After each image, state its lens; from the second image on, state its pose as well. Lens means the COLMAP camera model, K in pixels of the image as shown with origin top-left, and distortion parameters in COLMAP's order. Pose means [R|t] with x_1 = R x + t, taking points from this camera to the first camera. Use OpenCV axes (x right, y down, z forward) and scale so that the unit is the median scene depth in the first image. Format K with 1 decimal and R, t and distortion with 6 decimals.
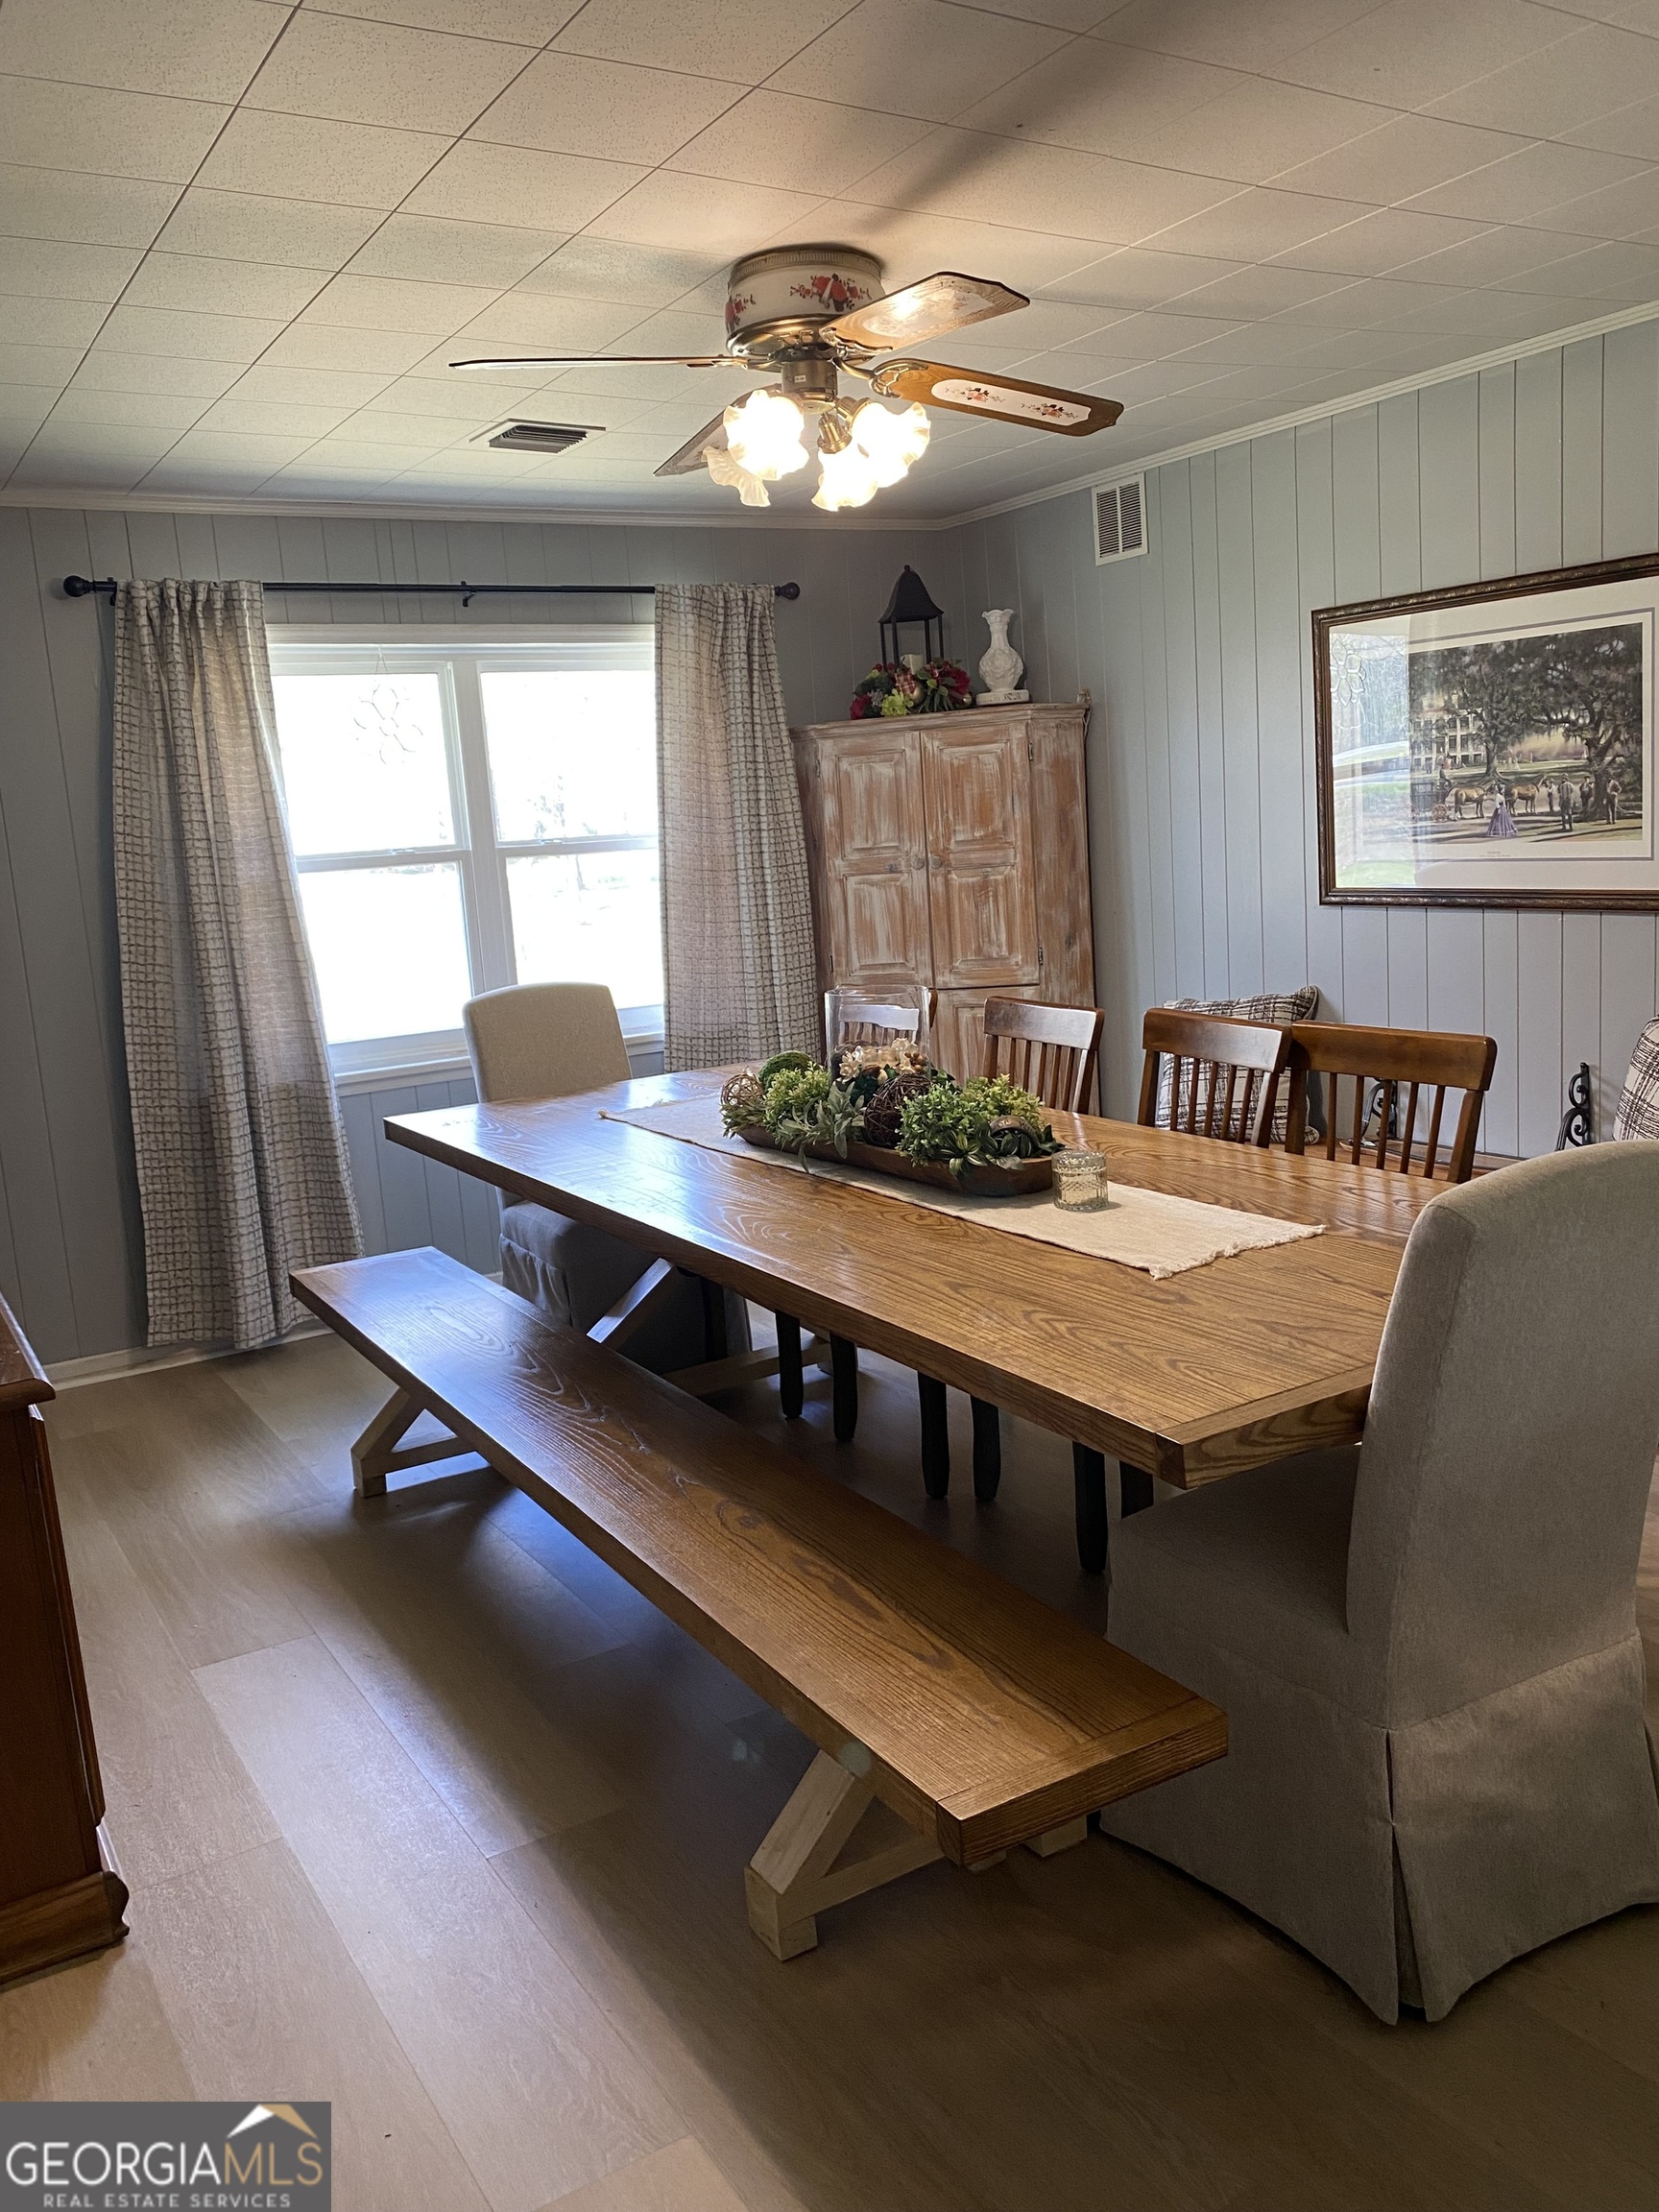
lens RADIAL K [[1730.7, 0, 836.7], [0, 1730.7, 1111.8], [0, 0, 1]] dist [0.086743, -0.161096]
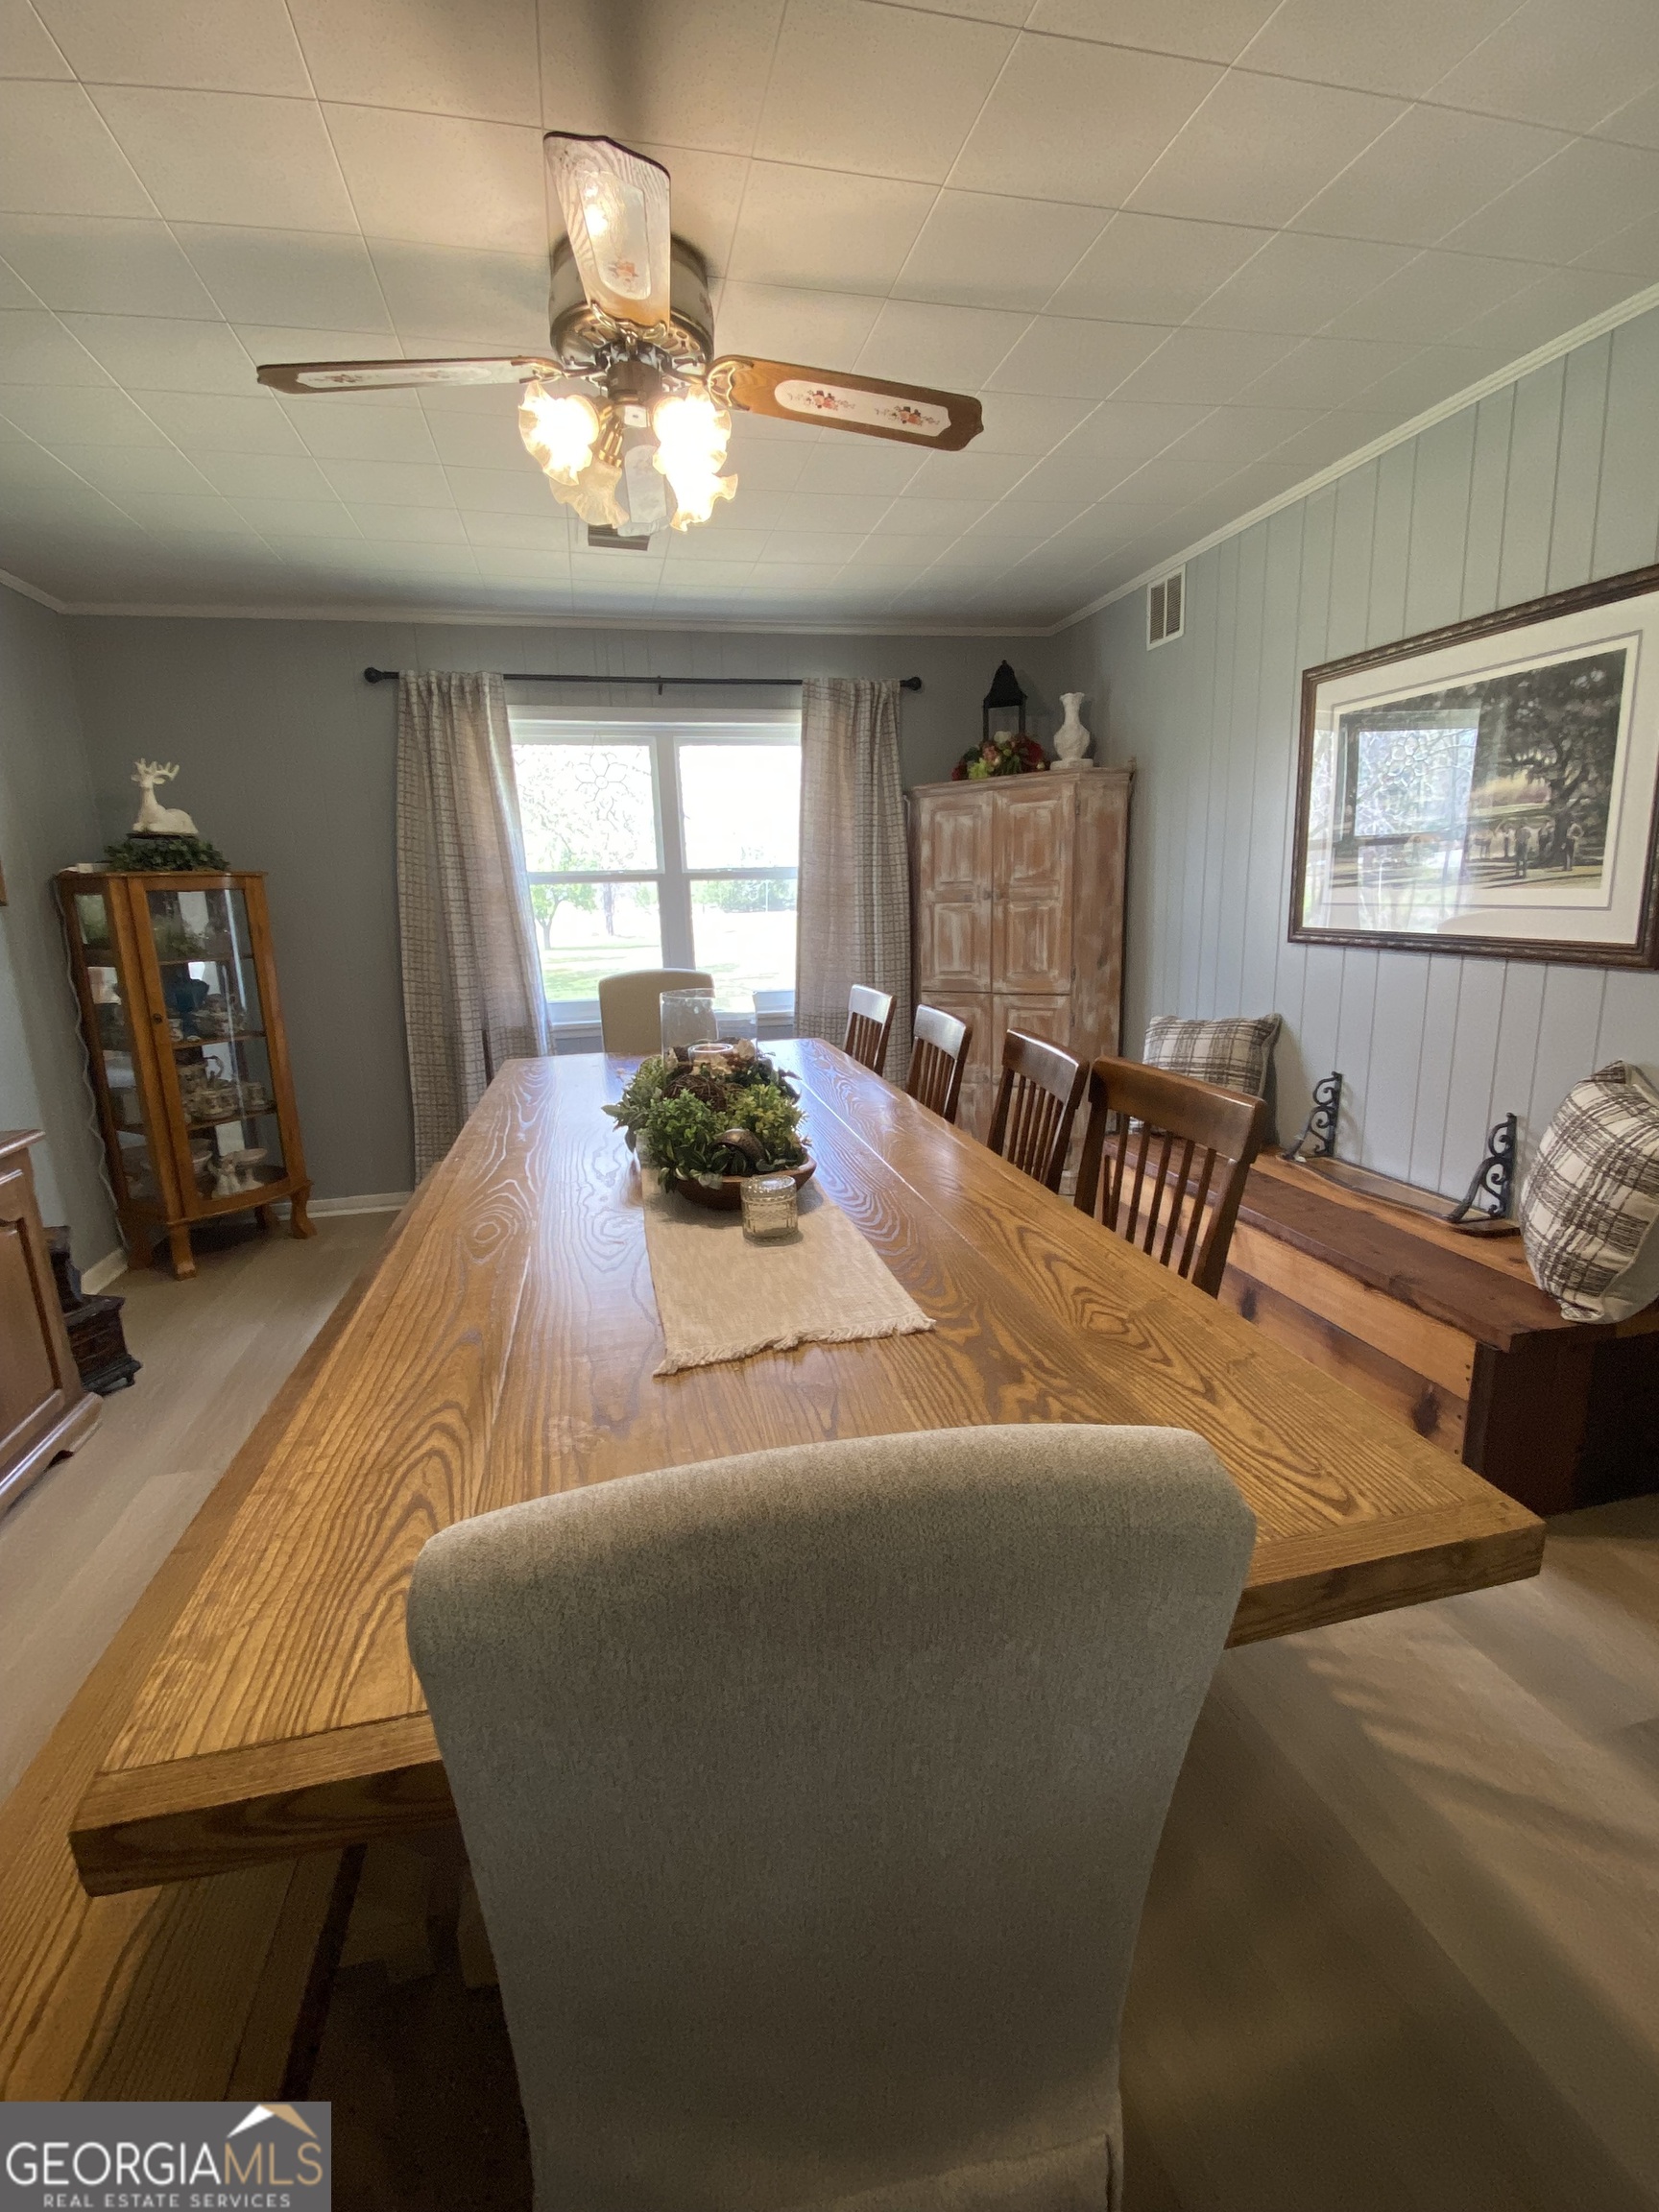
lens RADIAL K [[972.7, 0, 829.5], [0, 972.7, 1106.0], [0, 0, 1]] dist [0.044761, -0.038425]
pose [[0.948590, 0.104011, -0.298928, 0.188857], [-0.085219, 0.993516, 0.075263, -0.034449], [0.304818, -0.045919, 0.951303, 0.289745]]
